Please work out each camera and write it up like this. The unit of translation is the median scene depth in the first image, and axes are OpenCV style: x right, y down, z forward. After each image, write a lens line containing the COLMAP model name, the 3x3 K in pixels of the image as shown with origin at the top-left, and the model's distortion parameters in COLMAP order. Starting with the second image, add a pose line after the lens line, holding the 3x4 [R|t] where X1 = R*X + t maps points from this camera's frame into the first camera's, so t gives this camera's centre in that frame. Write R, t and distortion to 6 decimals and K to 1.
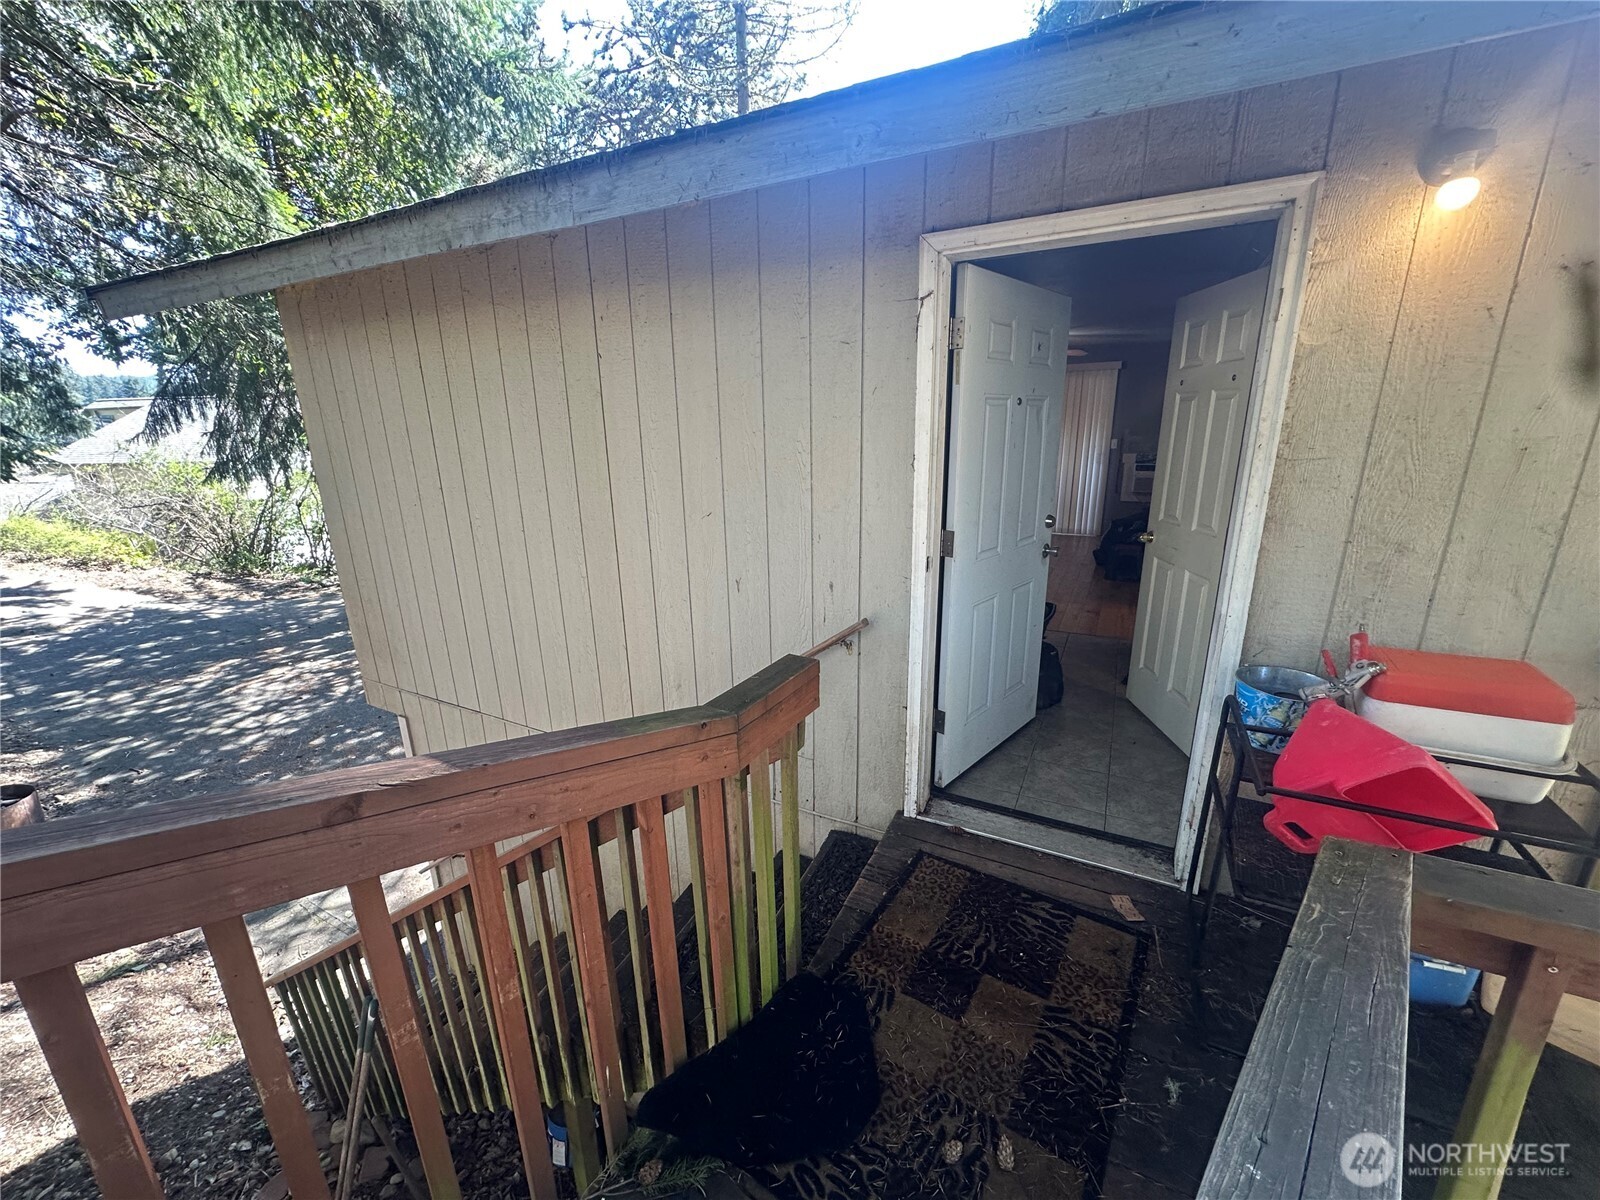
lens RADIAL K [[636.6, 0, 800.1], [0, 636.6, 601.8], [0, 0, 1]] dist [-0.002814, 0.000033]
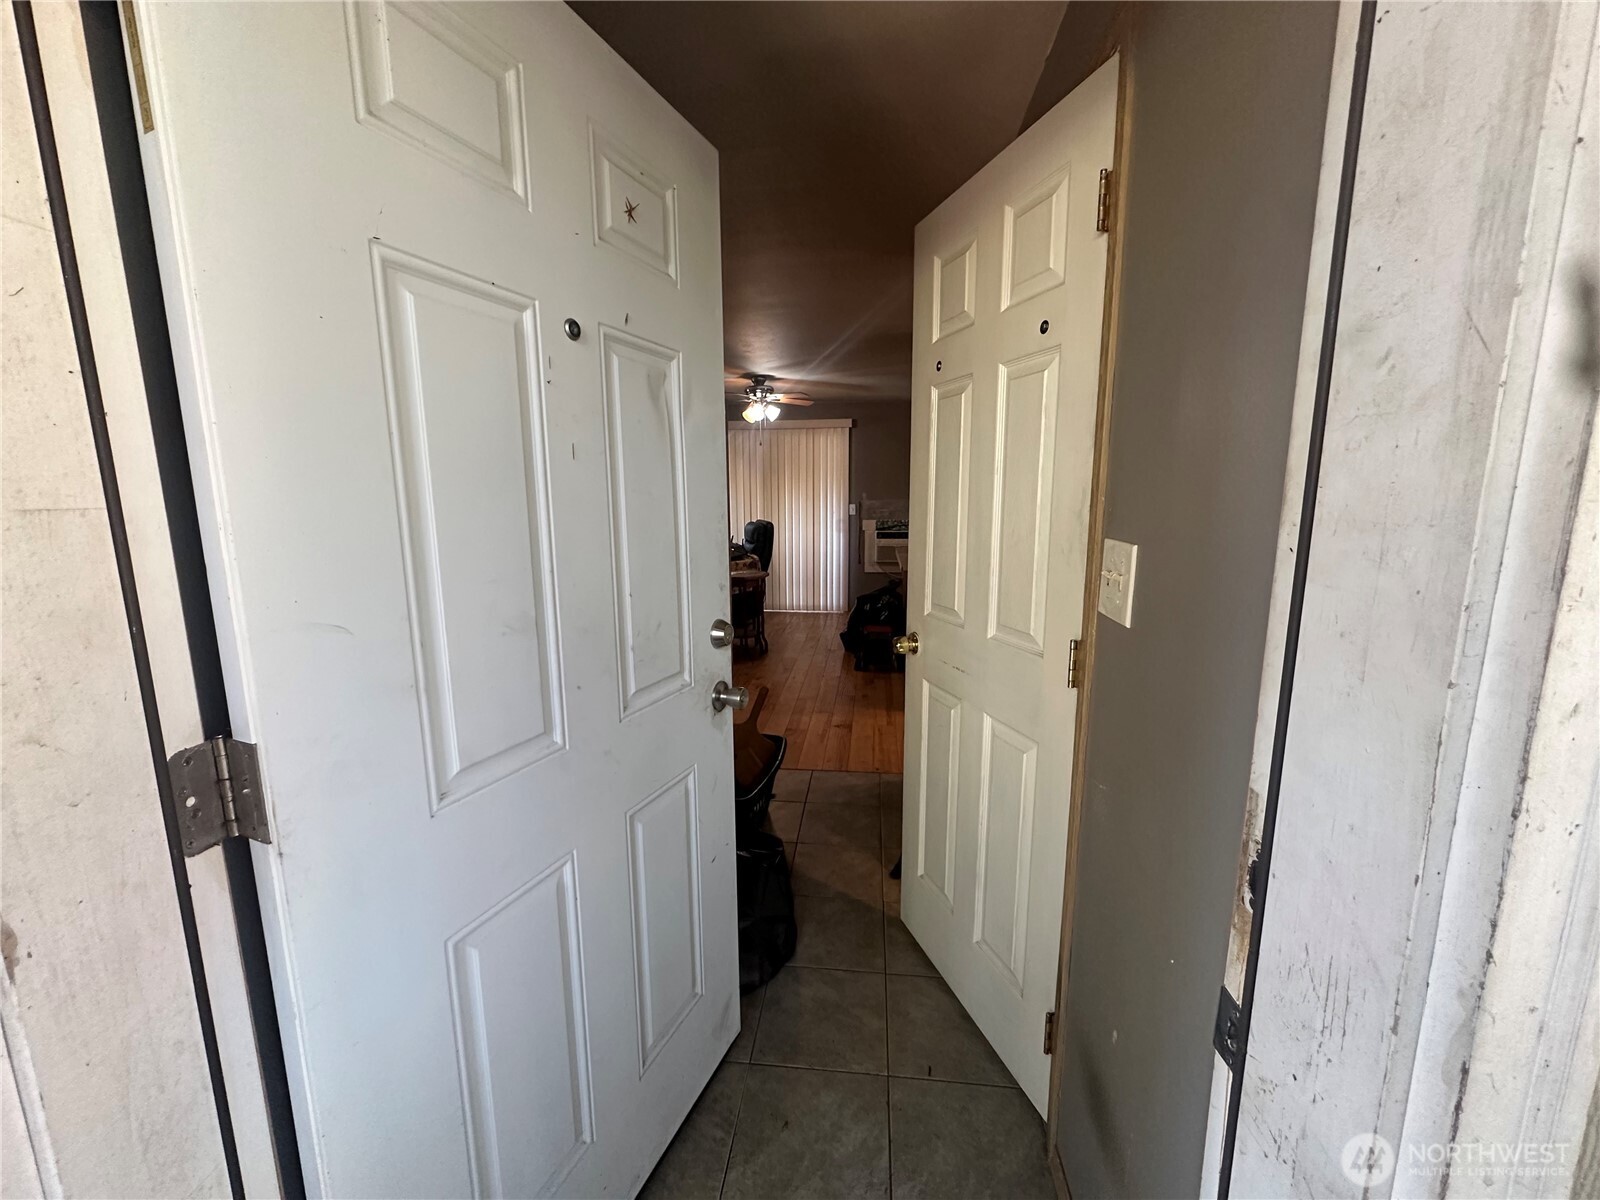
lens RADIAL K [[636.6, 0, 800.1], [0, 636.6, 601.8], [0, 0, 1]] dist [-0.002814, 0.000033]
pose [[0.936548, -0.045345, 0.347594, 0.251421], [0.084781, 0.991460, -0.099093, -0.086661], [-0.340133, 0.122275, 0.932394, 0.481751]]
